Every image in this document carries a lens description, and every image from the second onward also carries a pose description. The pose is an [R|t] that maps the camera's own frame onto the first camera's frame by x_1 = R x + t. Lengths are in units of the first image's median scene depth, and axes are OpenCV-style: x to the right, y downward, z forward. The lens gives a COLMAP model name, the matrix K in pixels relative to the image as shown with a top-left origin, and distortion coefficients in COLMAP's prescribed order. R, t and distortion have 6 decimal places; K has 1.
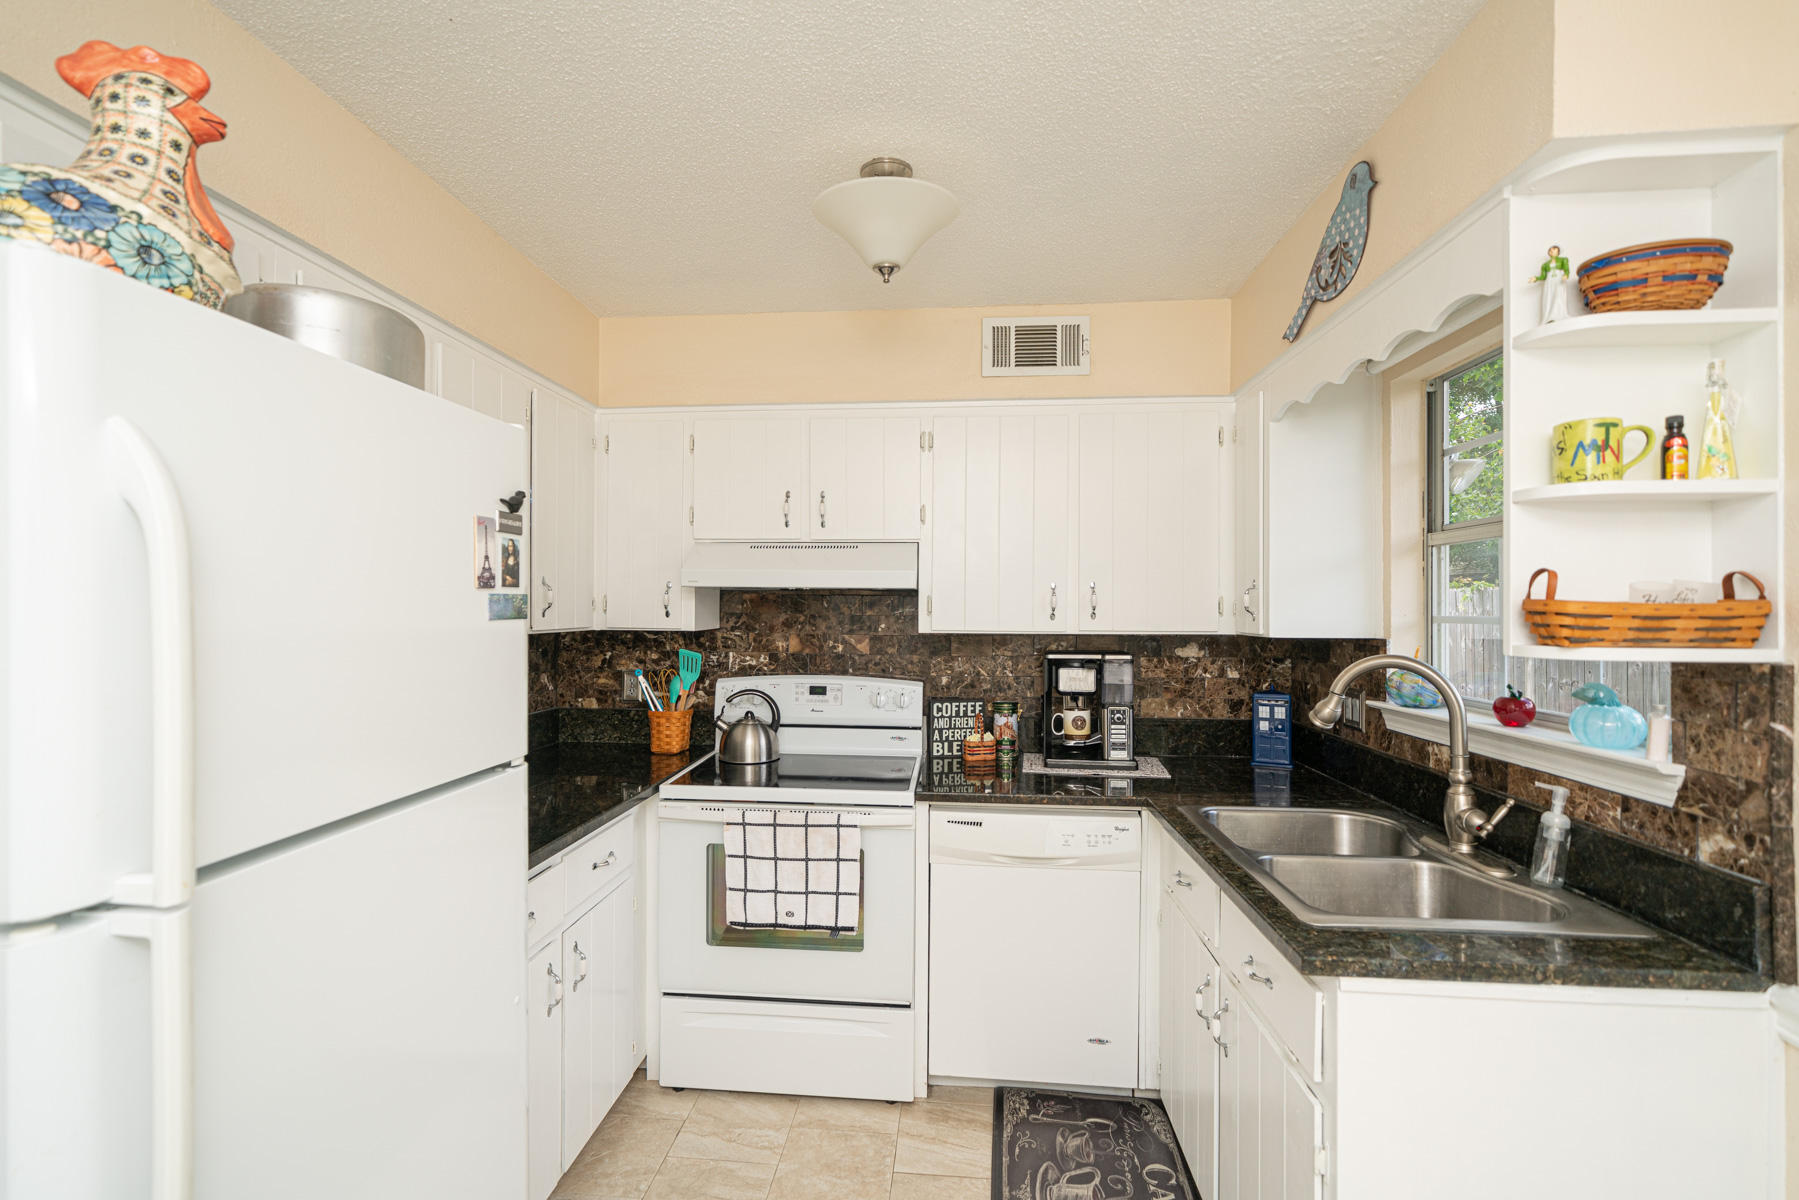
lens RADIAL K [[798.1, 0, 887.0], [0, 798.1, 602.2], [0, 0, 1]] dist [-0.005505, 0.000395]
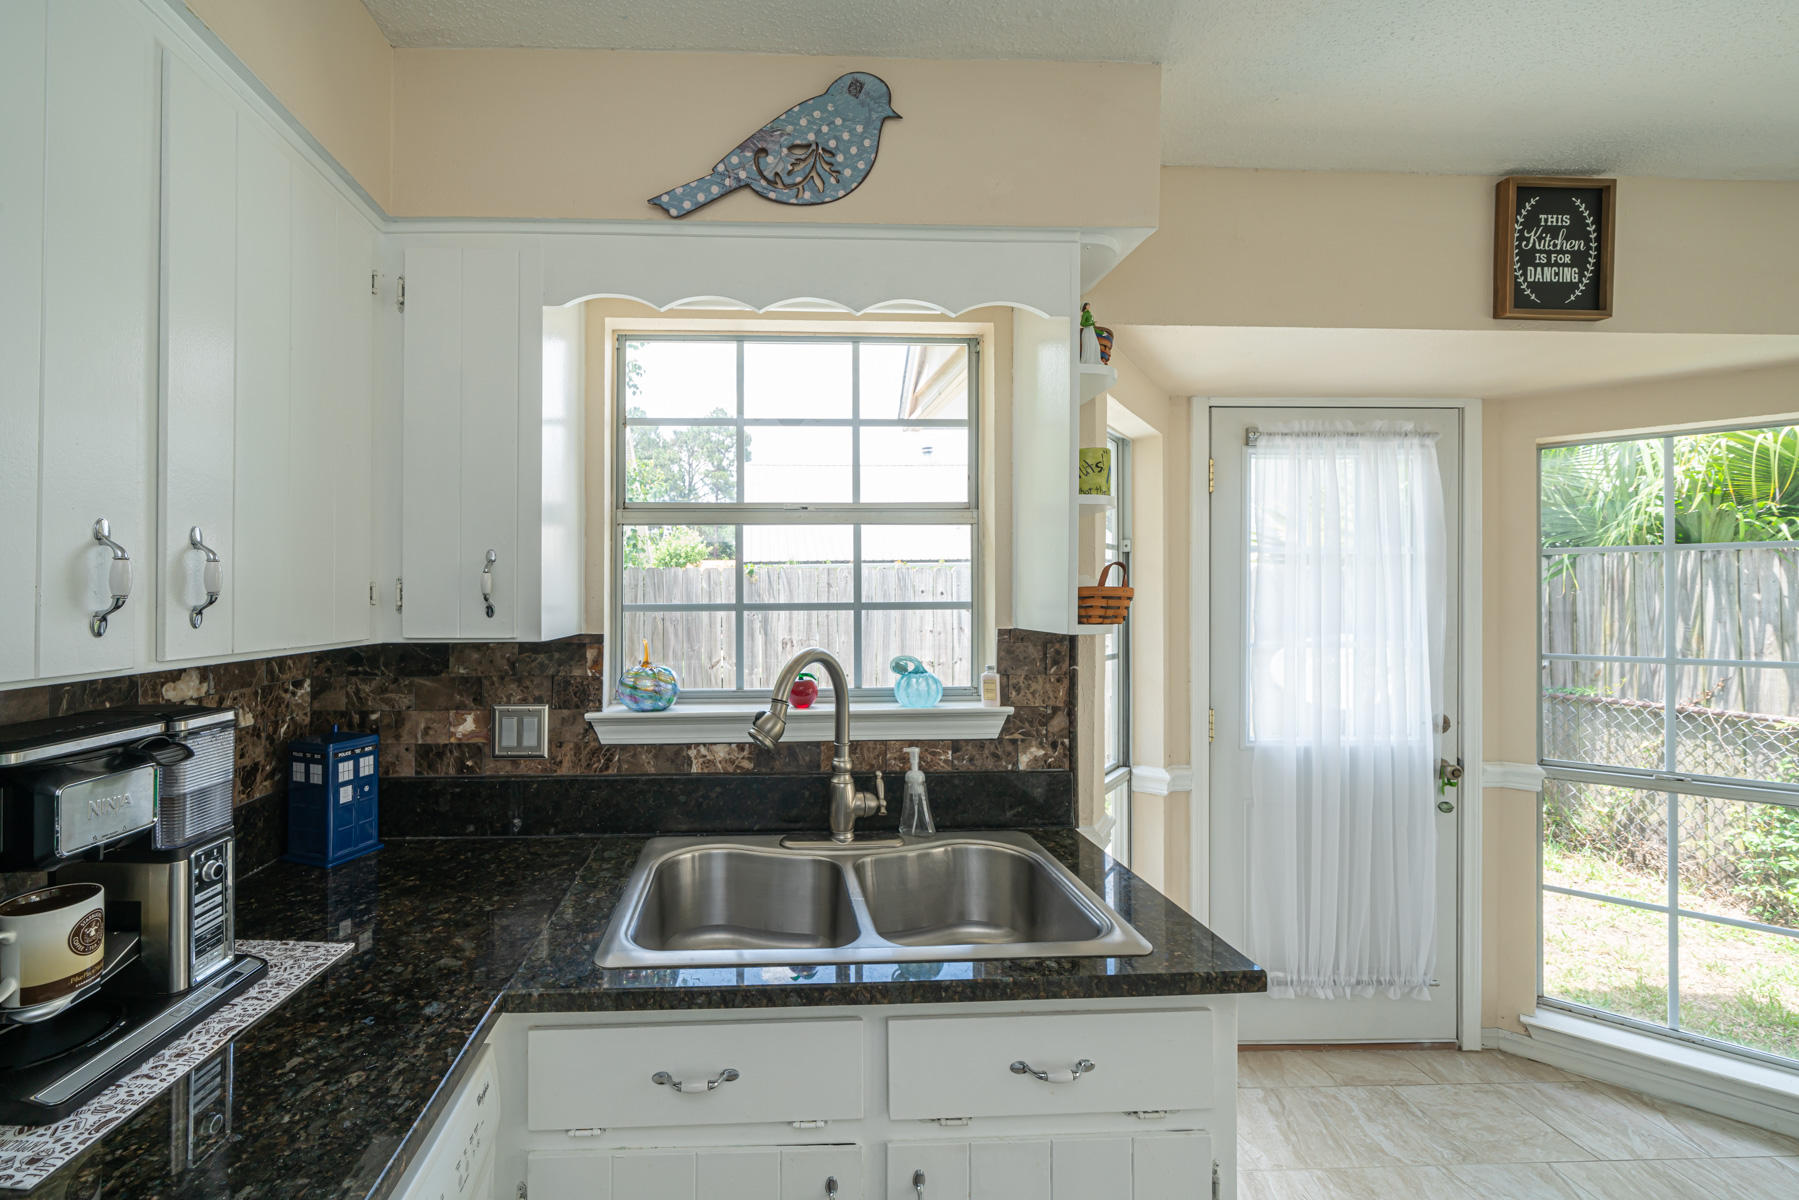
lens RADIAL K [[706.4, 0, 887.7], [0, 706.4, 593.9], [0, 0, 1]] dist [-0.017550, -0.000216]
pose [[-0.137750, -0.002950, 0.990463, -0.150964], [-0.004455, 0.999987, 0.002359, 0.004105], [-0.990457, -0.004087, -0.137762, 1.035980]]
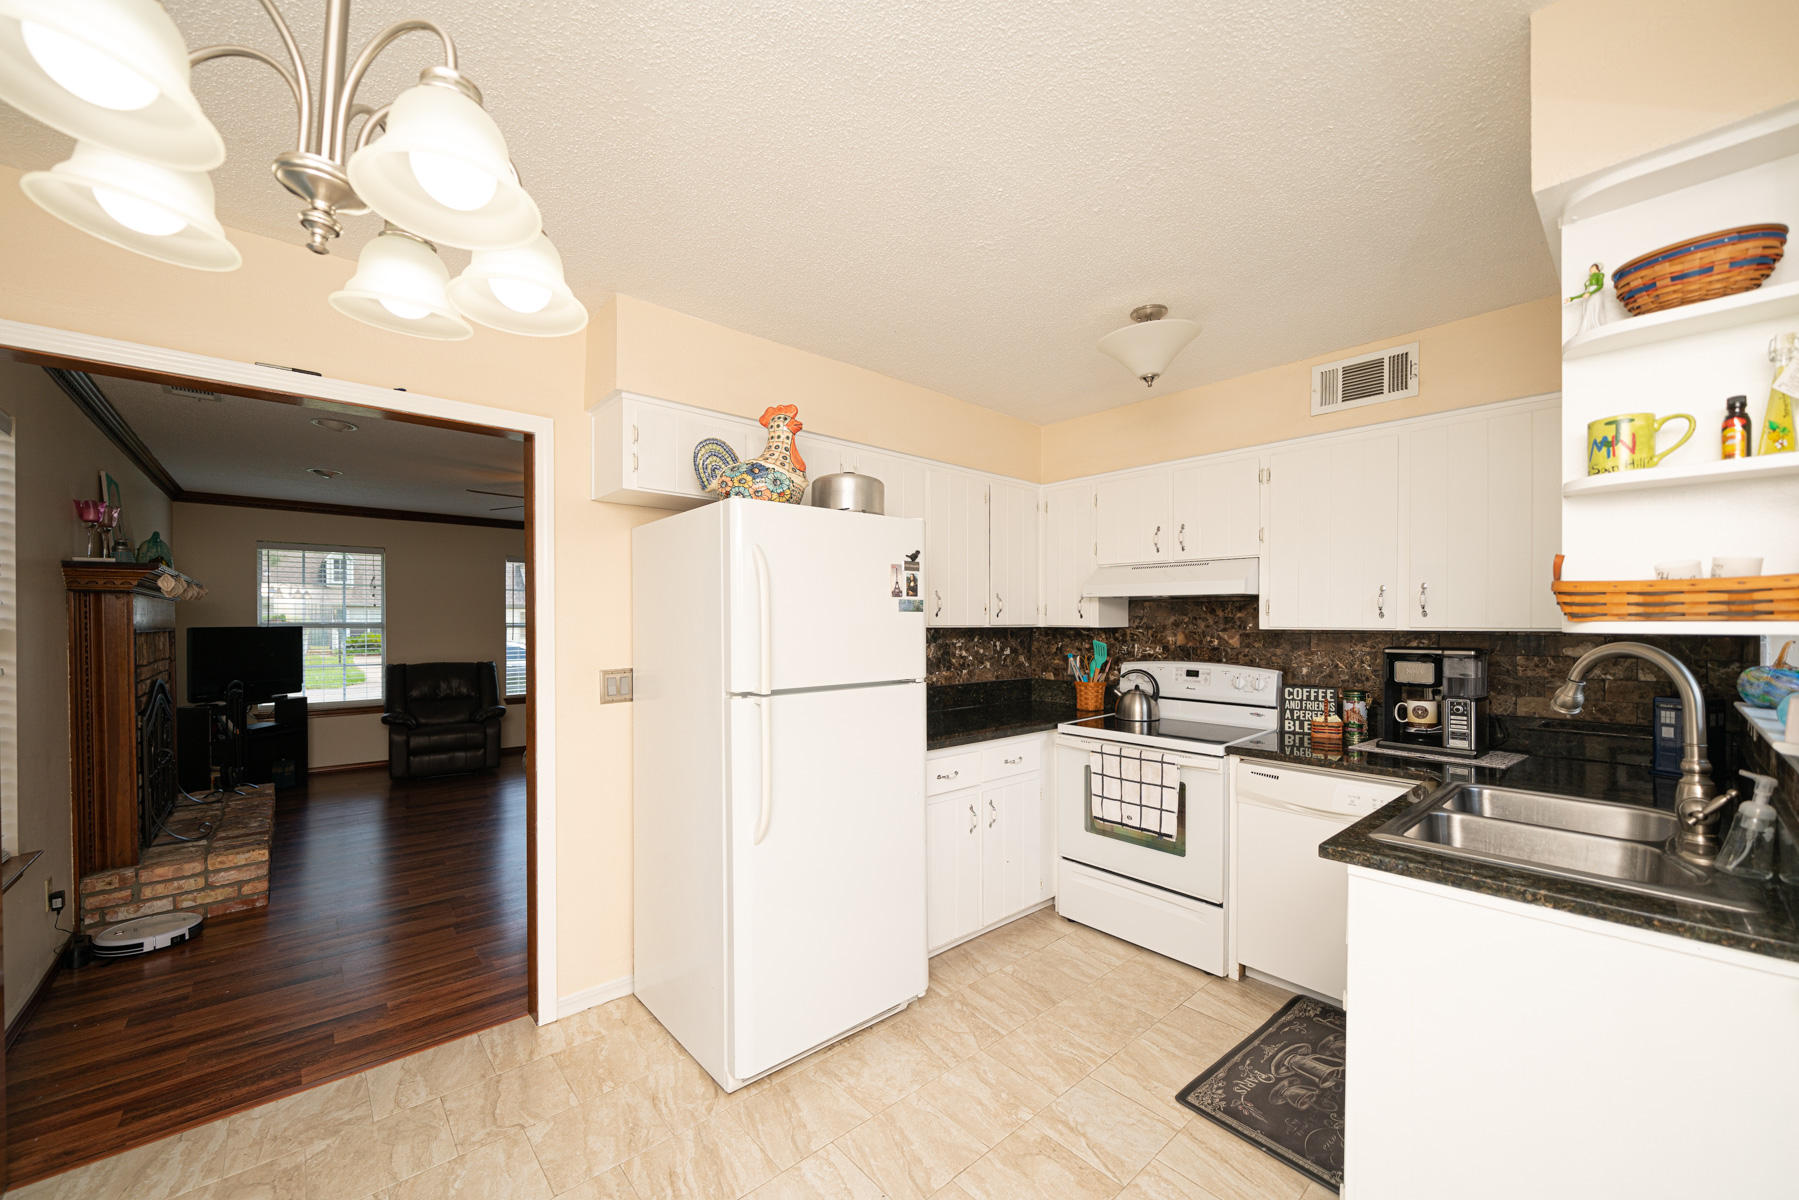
lens RADIAL K [[706.4, 0, 918.6], [0, 706.4, 626.3], [0, 0, 1]] dist [-0.017550, -0.000216]
pose [[0.734754, -0.000354, -0.678334, 0.575050], [0.005629, 0.999969, 0.005575, 0.035781], [0.678310, -0.007914, 0.734733, -0.259539]]
